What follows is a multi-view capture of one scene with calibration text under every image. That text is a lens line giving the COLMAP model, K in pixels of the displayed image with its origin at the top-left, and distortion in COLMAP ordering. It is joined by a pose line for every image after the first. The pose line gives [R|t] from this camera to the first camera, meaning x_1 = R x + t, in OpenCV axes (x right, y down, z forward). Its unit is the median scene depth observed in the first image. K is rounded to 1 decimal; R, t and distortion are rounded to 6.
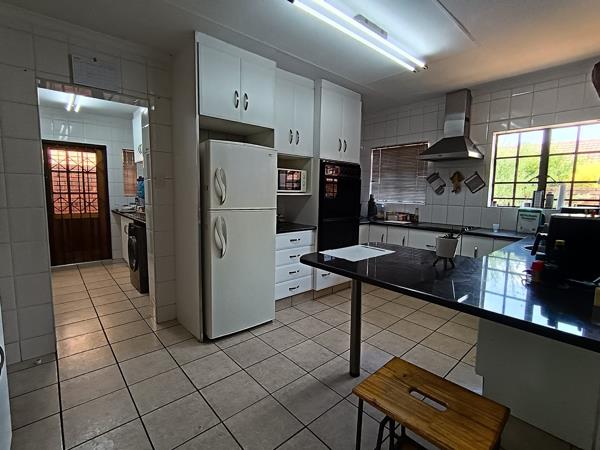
lens RADIAL K [[286.9, 0, 297.4], [0, 286.9, 222.9], [0, 0, 1]] dist [-0.003950, -0.000324]
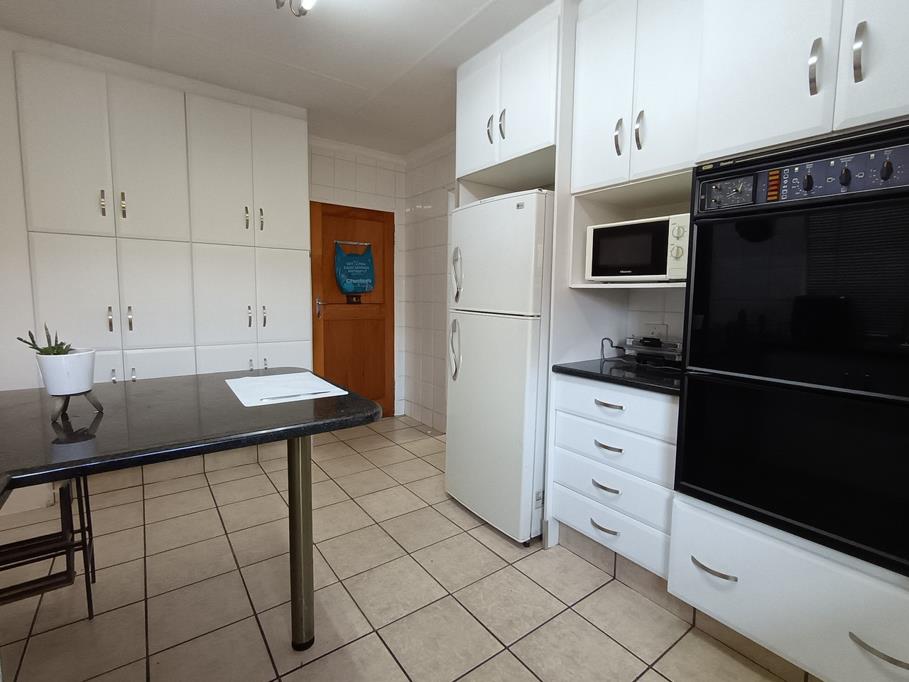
lens RADIAL K [[434.7, 0, 454.3], [0, 434.7, 340.2], [0, 0, 1]] dist [-0.003950, -0.000324]
pose [[-0.093762, 0.092586, -0.991280, 0.559435], [-0.120916, 0.987237, 0.103646, -0.059391], [0.988225, 0.129580, -0.081370, 0.803119]]
